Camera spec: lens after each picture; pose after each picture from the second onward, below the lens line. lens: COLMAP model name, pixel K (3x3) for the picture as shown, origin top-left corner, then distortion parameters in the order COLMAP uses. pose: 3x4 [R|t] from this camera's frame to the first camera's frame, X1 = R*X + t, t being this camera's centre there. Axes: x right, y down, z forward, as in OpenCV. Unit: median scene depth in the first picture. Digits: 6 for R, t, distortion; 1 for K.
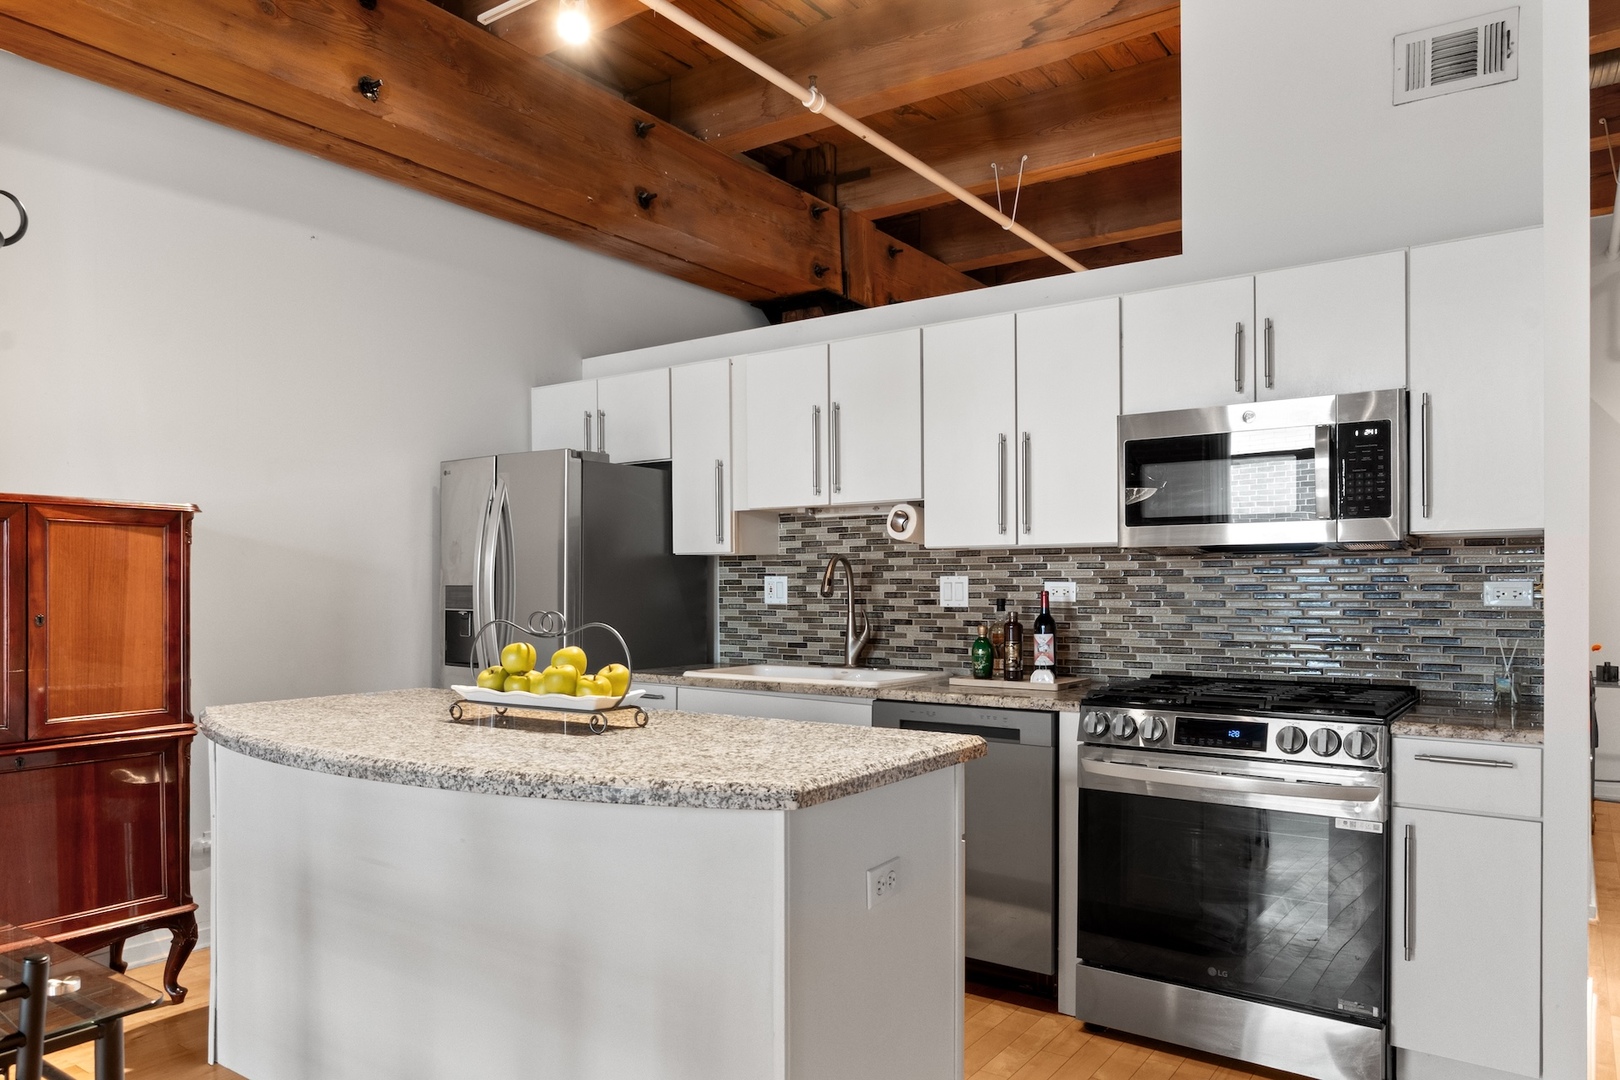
lens RADIAL K [[1088.1, 0, 790.2], [0, 1088.1, 594.6], [0, 0, 1]] dist [-0.019507, 0.008170]
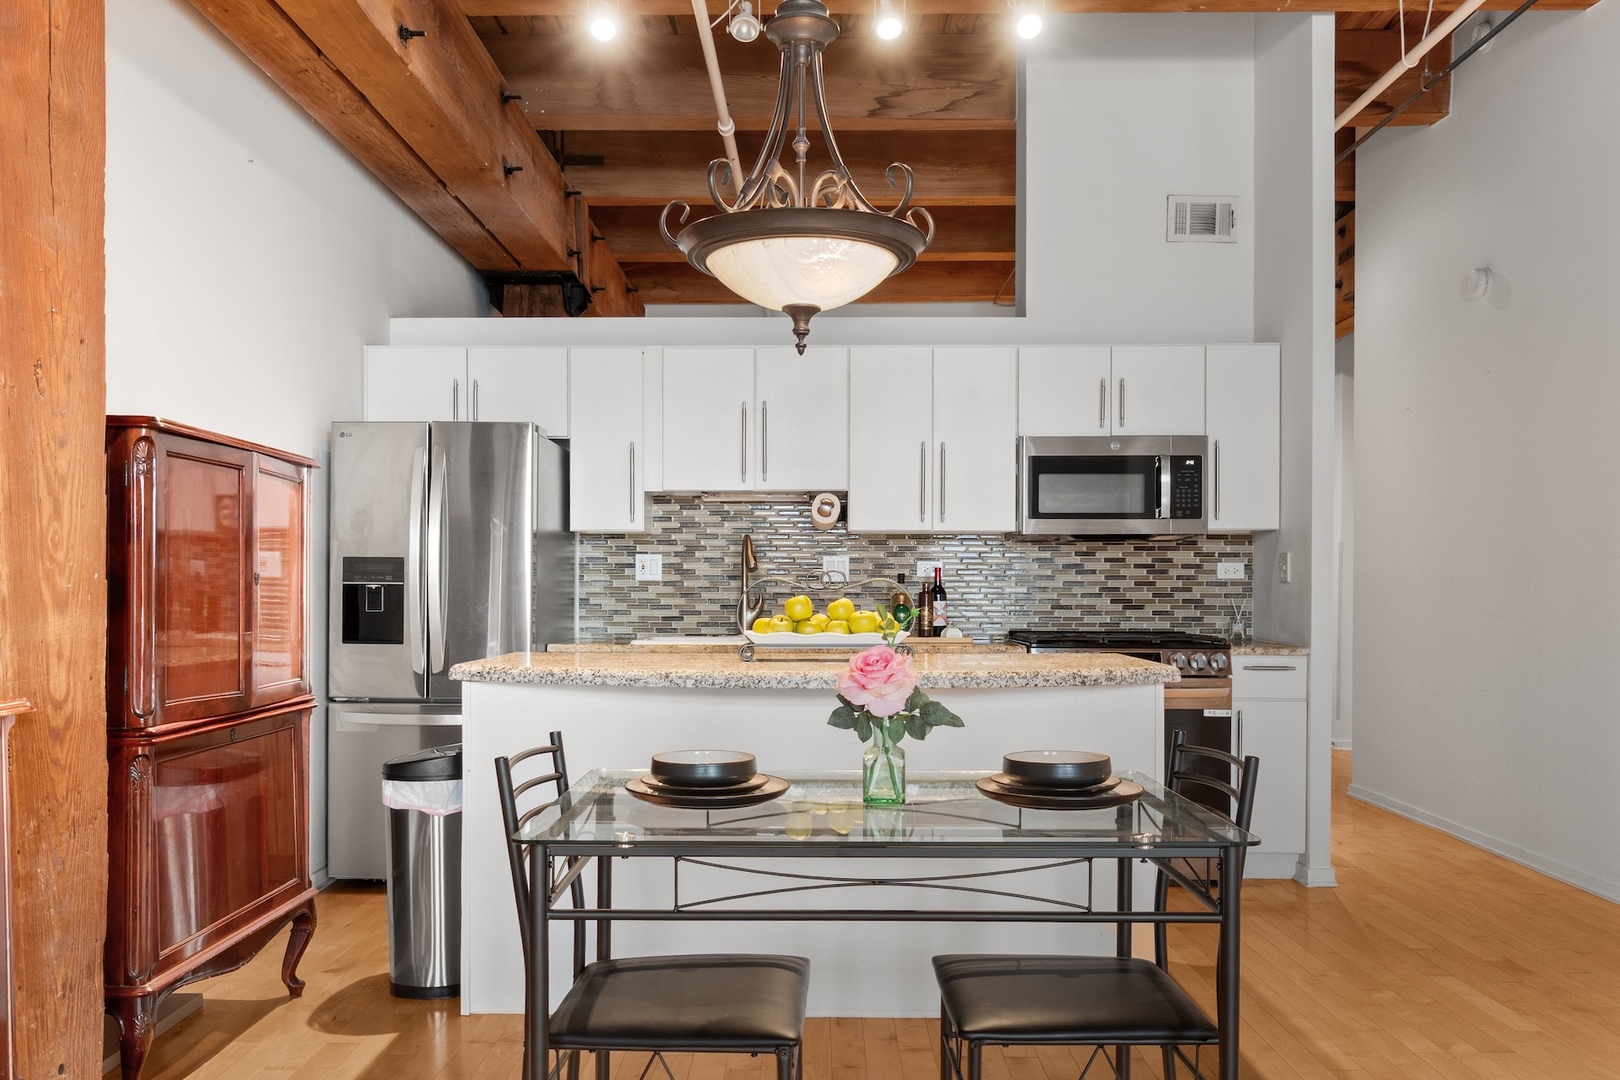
lens RADIAL K [[1261.9, 0, 798.9], [0, 1261.9, 596.5], [0, 0, 1]] dist [-0.001410, 0.005105]
pose [[0.821752, 0.000737, 0.569845, -0.695332], [0.000384, 0.999998, -0.001848, 0.031203], [-0.569845, 0.001737, 0.821750, -0.112199]]
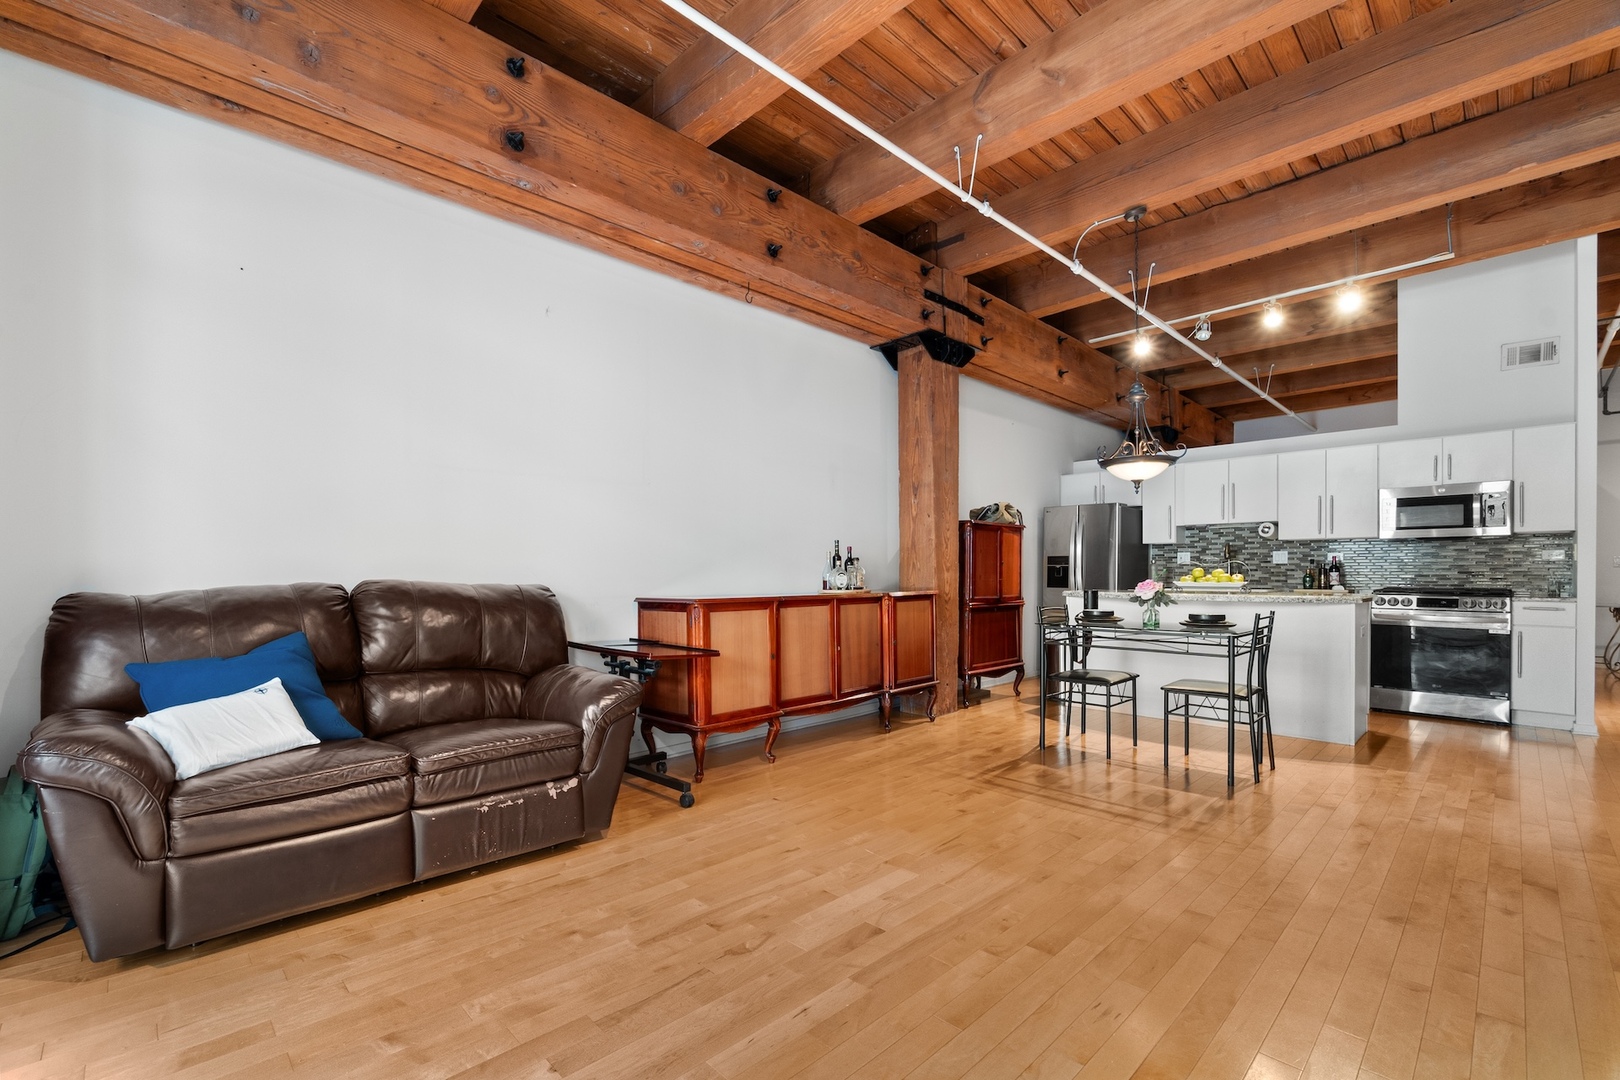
lens RADIAL K [[698.7, 0, 797.7], [0, 698.7, 575.5], [0, 0, 1]] dist [-0.001237, 0.000263]
pose [[0.984028, 0.003775, -0.177976, -0.686116], [-0.004329, 0.999987, -0.002724, 0.050306], [0.177964, 0.003451, 0.984031, -0.815887]]
